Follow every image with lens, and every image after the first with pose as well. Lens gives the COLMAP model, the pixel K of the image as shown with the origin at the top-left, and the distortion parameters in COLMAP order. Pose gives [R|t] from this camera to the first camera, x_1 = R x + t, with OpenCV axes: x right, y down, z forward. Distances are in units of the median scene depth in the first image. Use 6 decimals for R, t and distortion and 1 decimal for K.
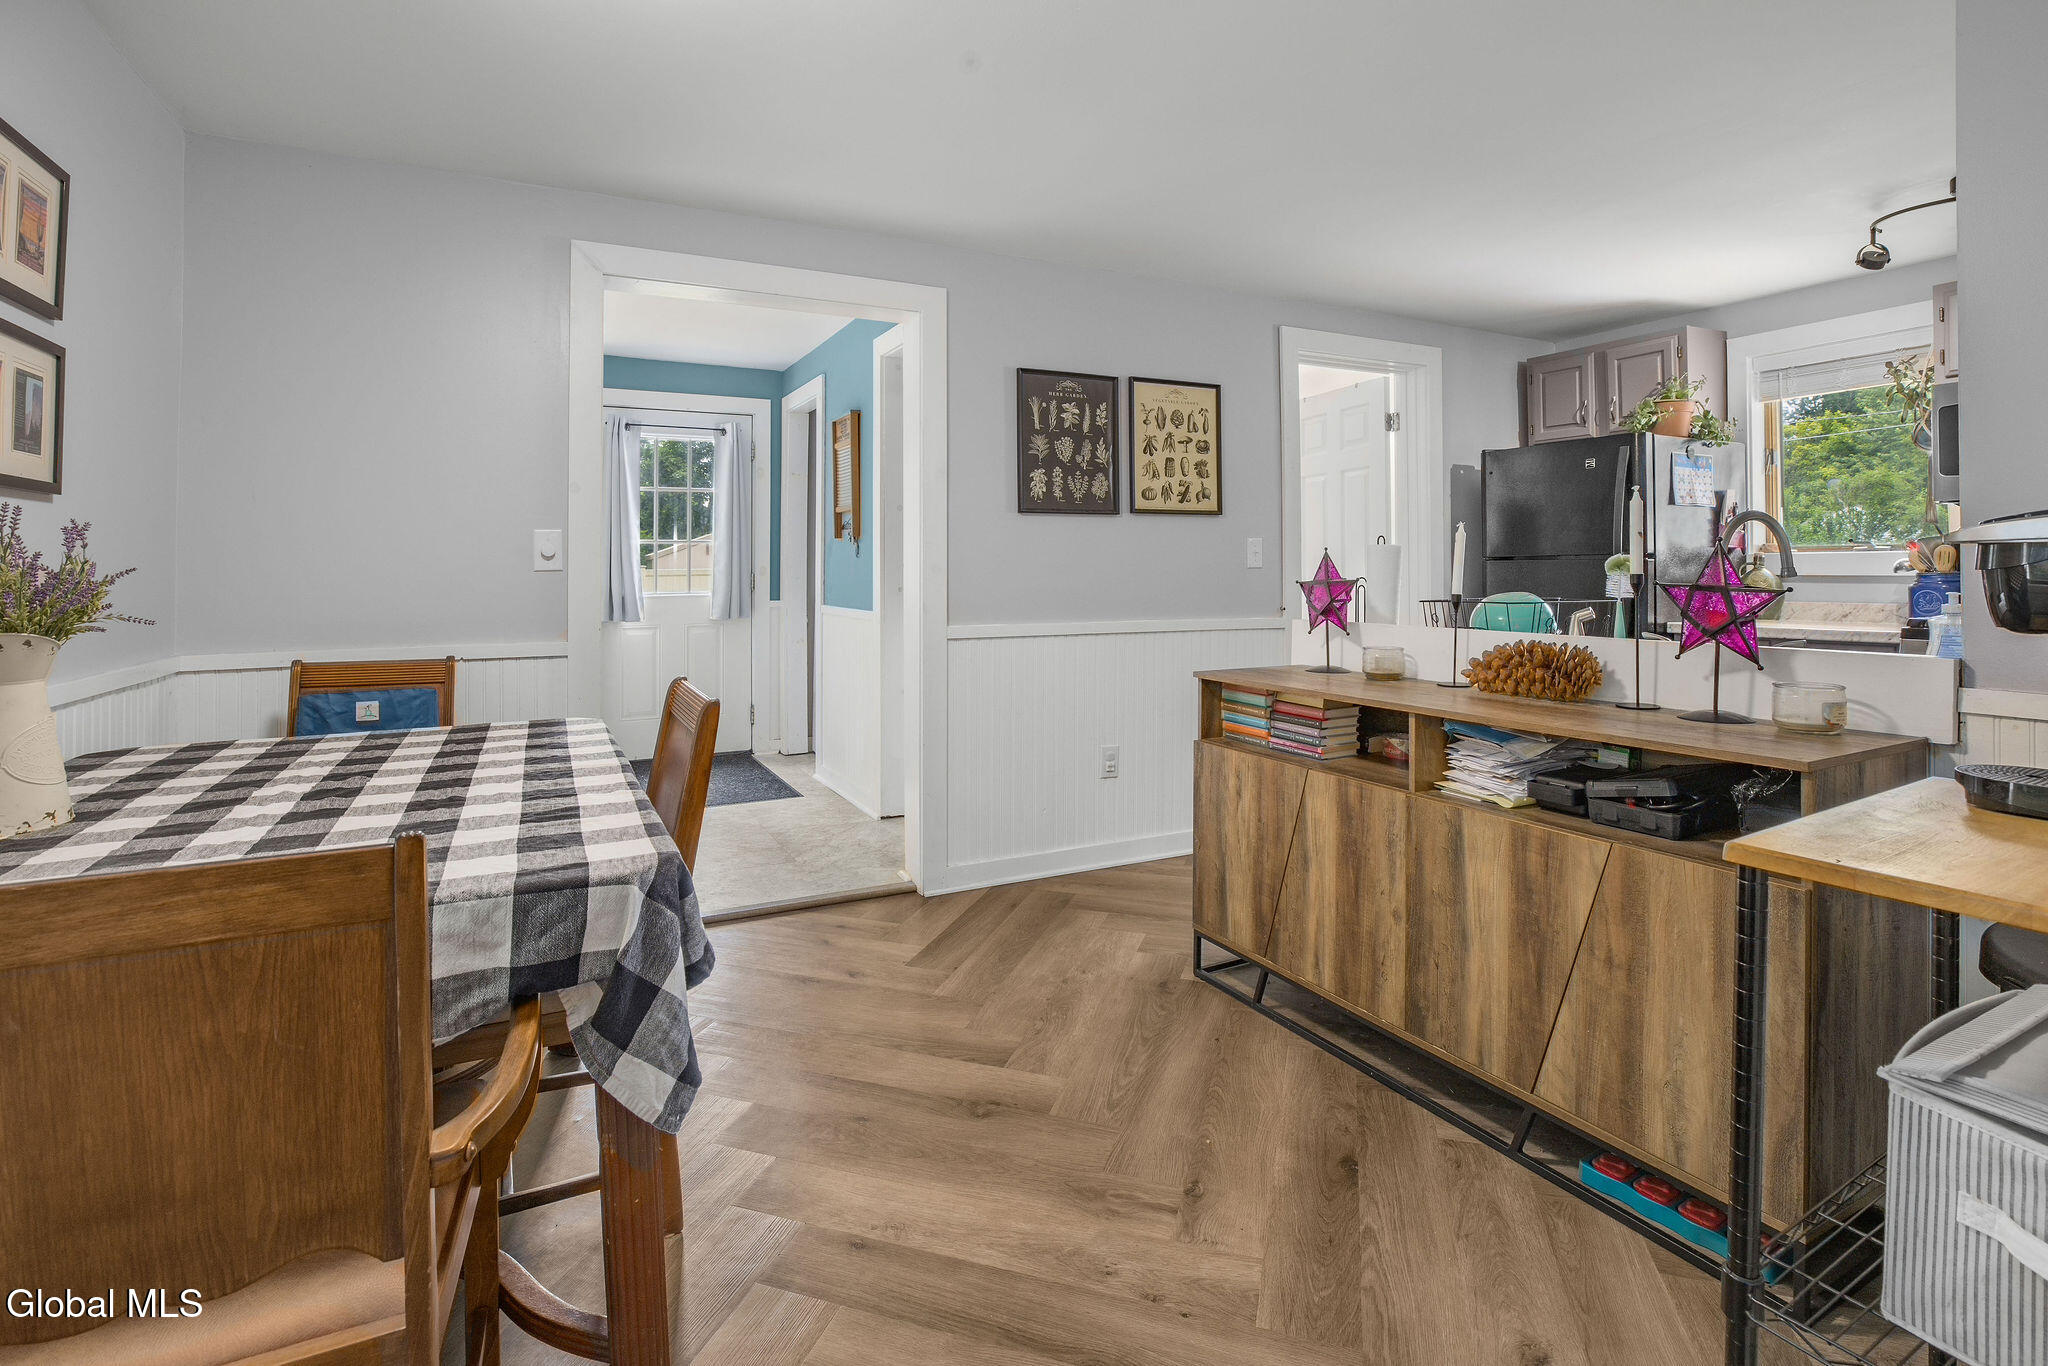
lens RADIAL K [[970.9, 0, 1038.1], [0, 970.9, 567.6], [0, 0, 1]] dist [-0.024246, 0.008722]
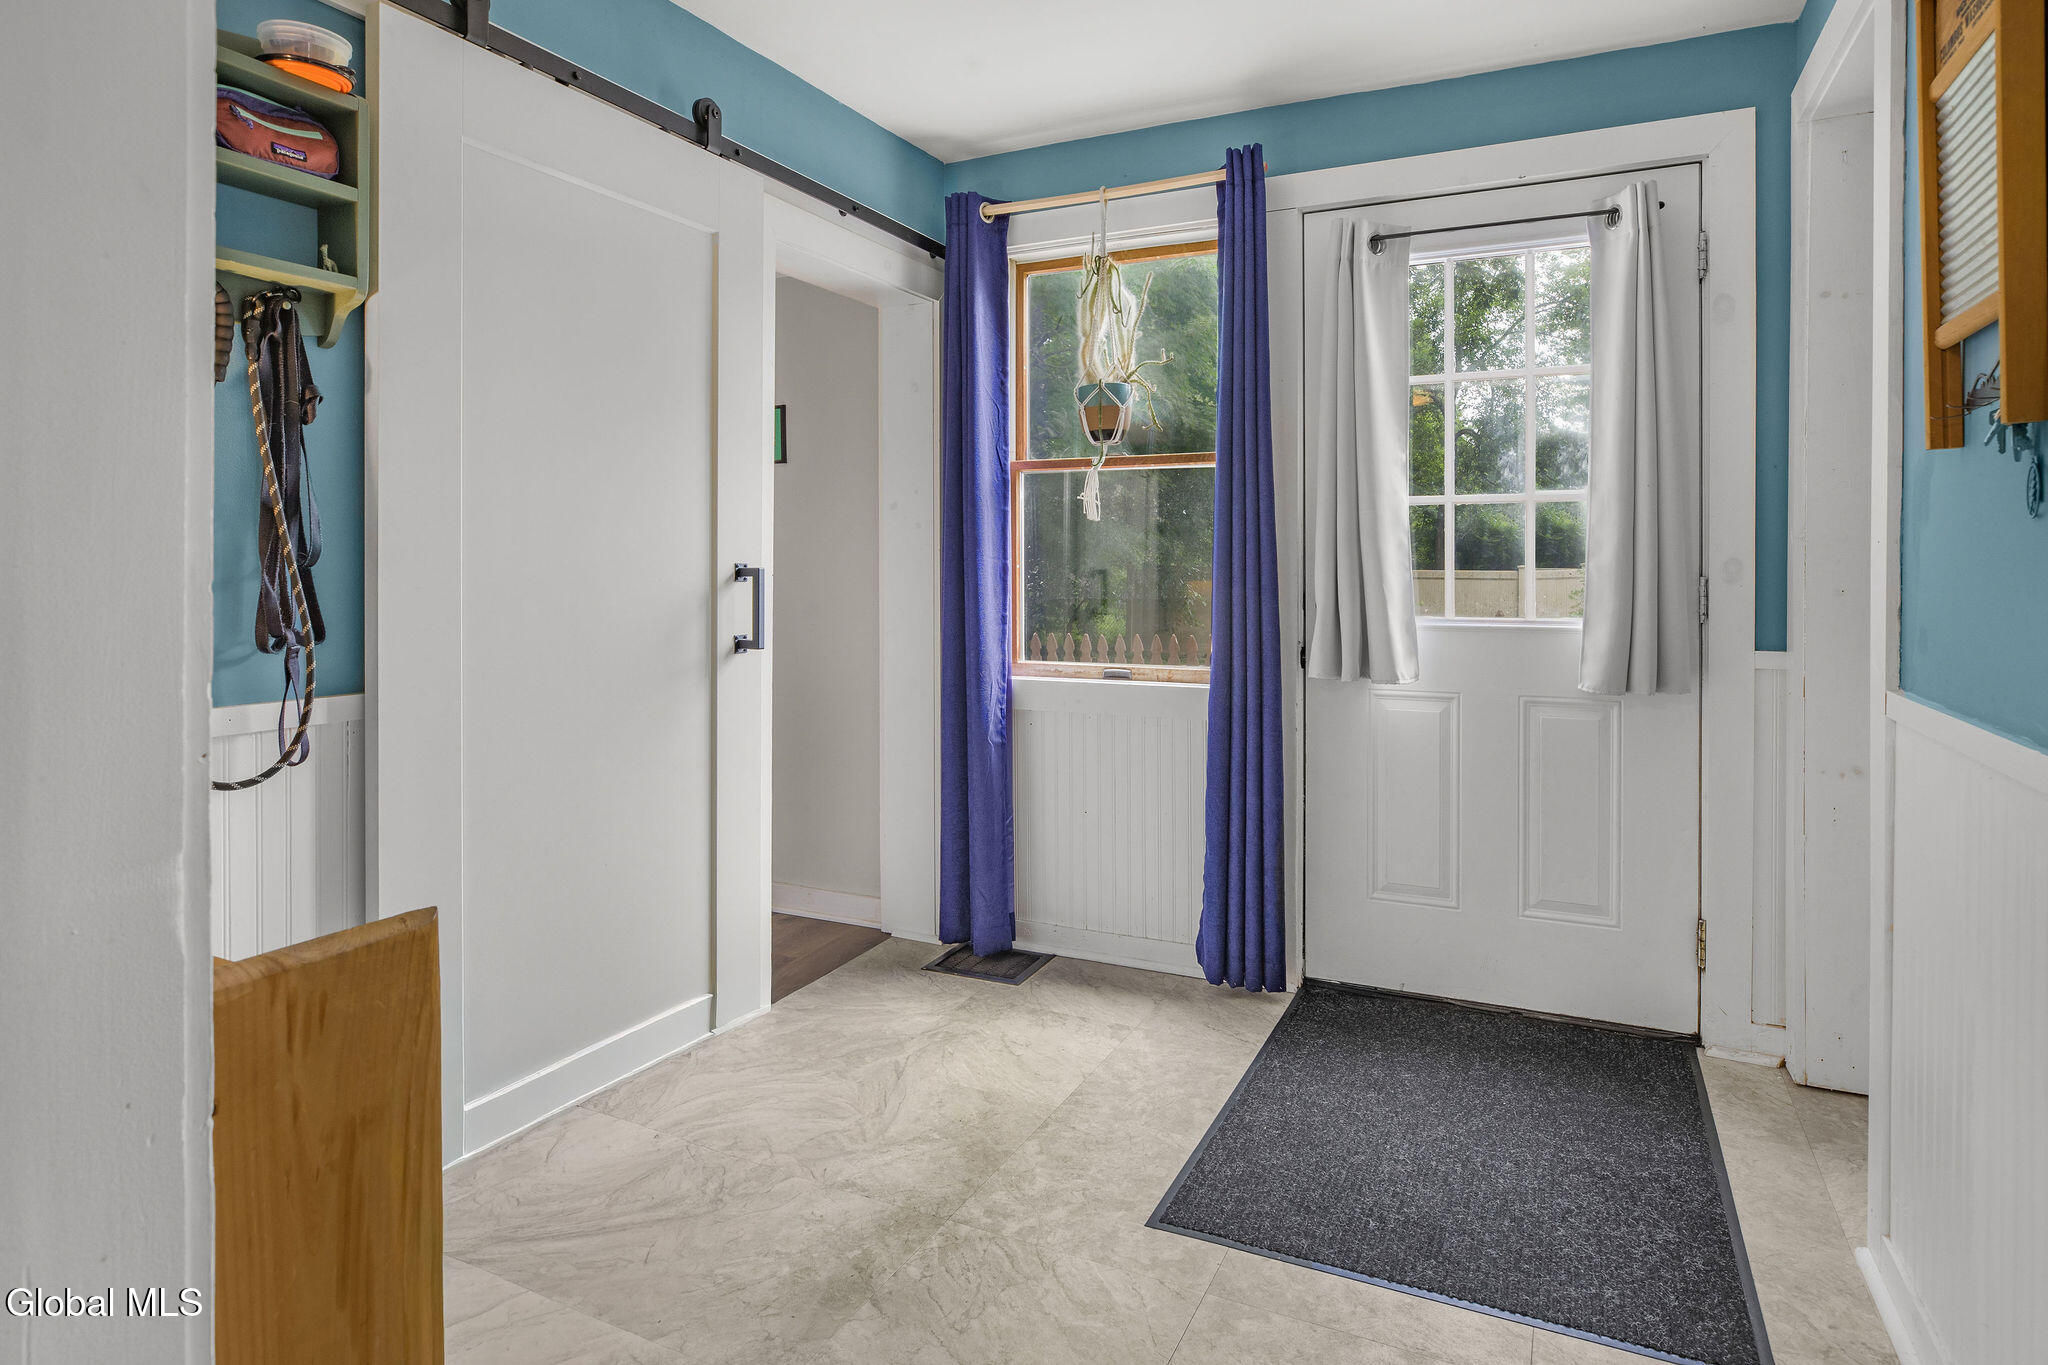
lens RADIAL K [[1140.5, 0, 1028.3], [0, 1140.5, 564.2], [0, 0, 1]] dist [0.001328, 0.000488]
pose [[0.590872, 0.003043, -0.806760, -0.129536], [-0.000798, 0.999995, 0.003187, 0.000388], [0.806765, -0.001239, 0.590871, 0.763451]]
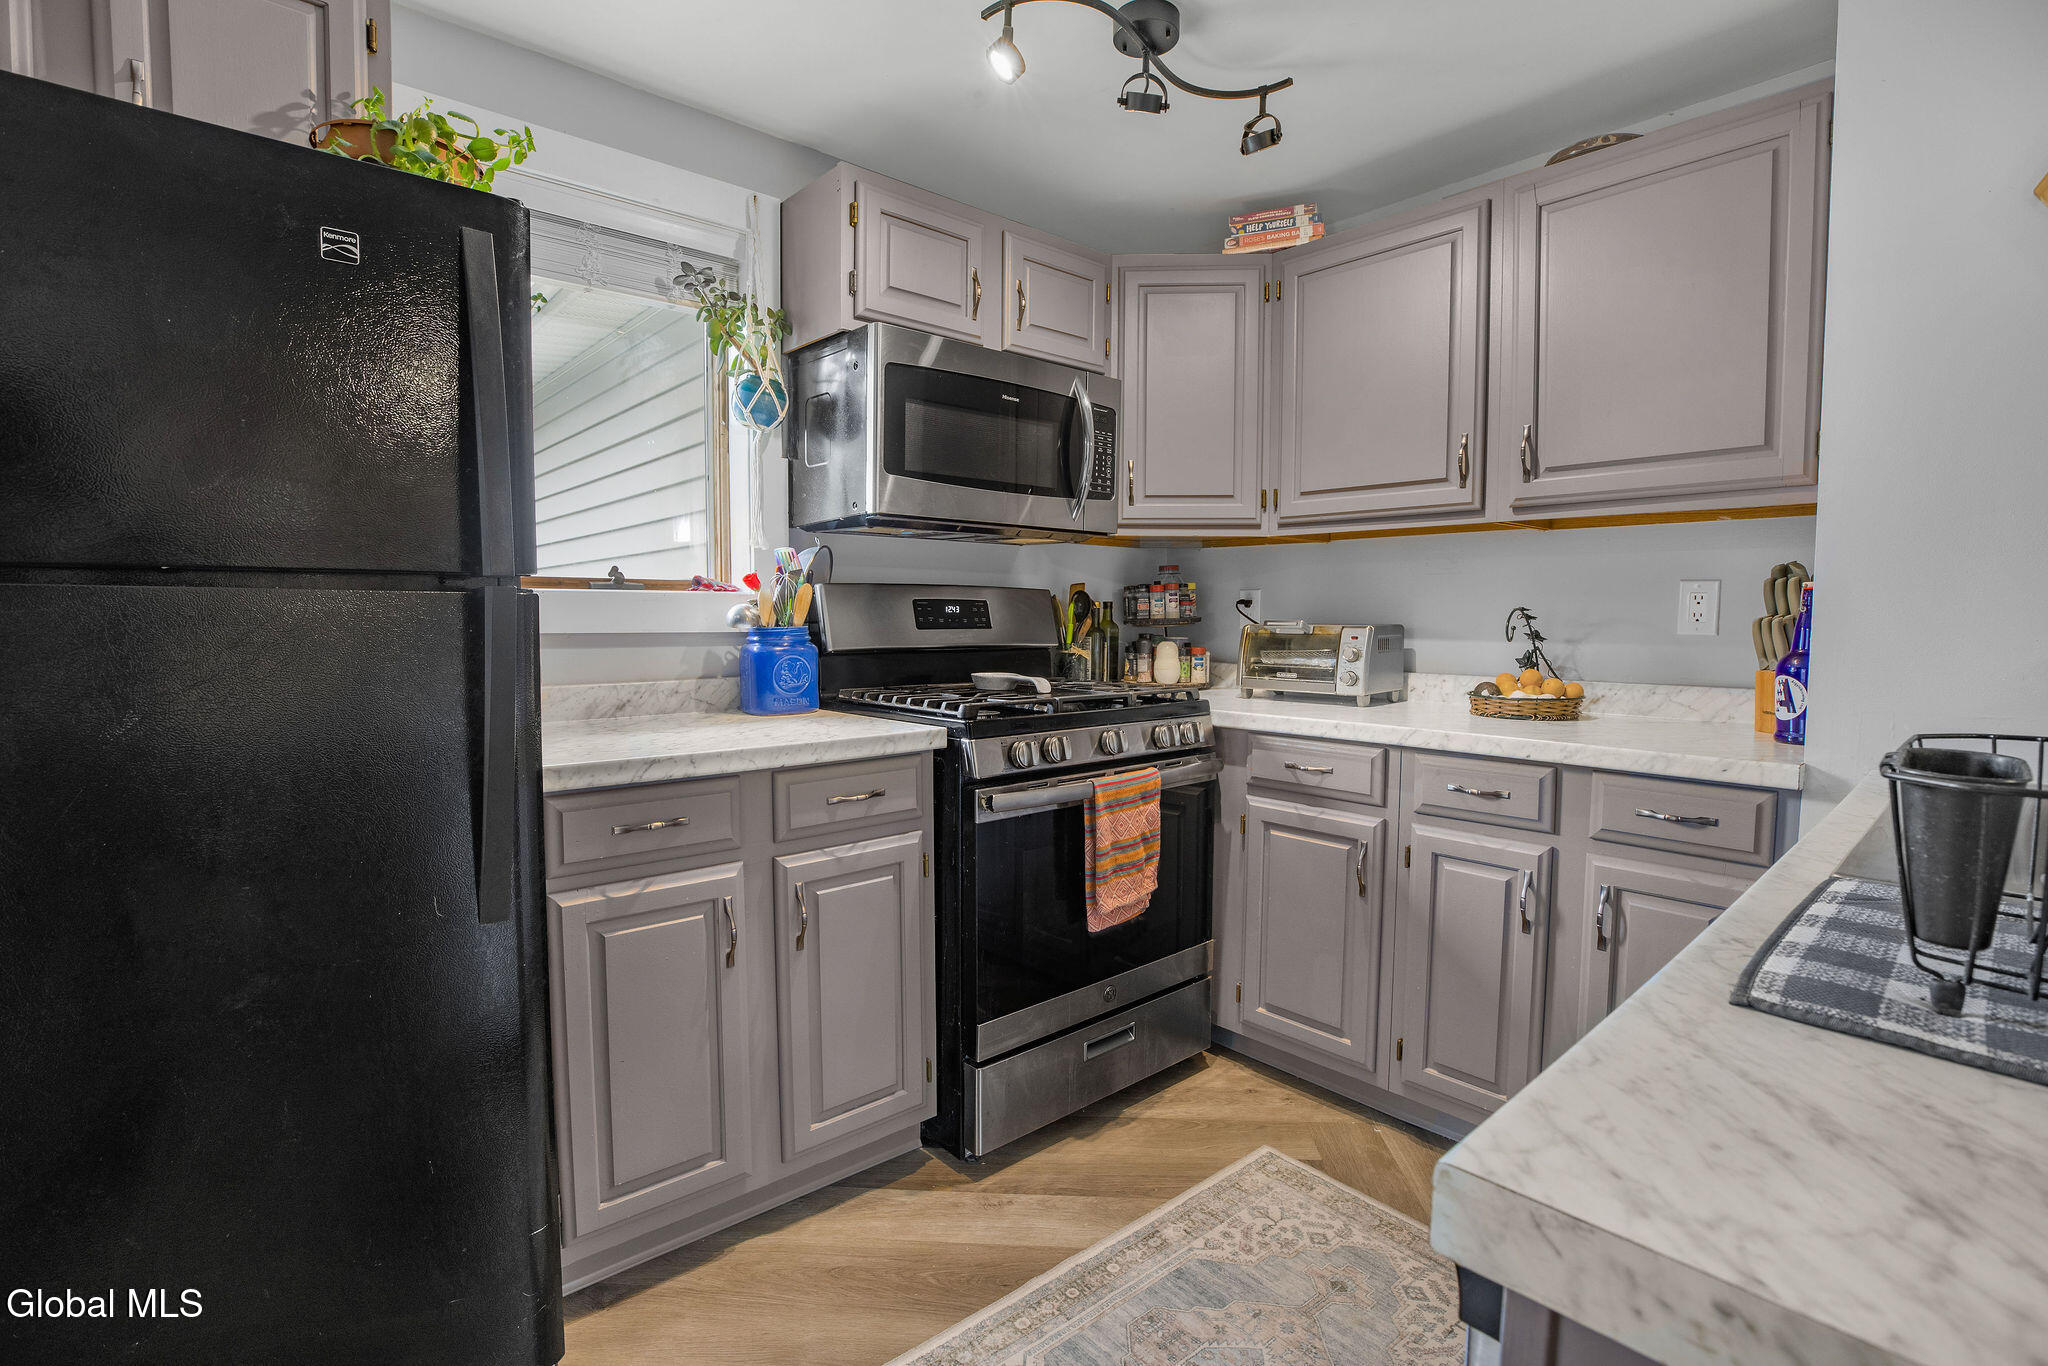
lens RADIAL K [[970.9, 0, 1025.4], [0, 970.9, 671.7], [0, 0, 1]] dist [-0.024246, 0.008722]
pose [[-0.240928, -0.053553, 0.969064, 0.244758], [-0.005660, 0.998537, 0.053775, -0.000389], [-0.970527, 0.007471, -0.240878, 0.879978]]
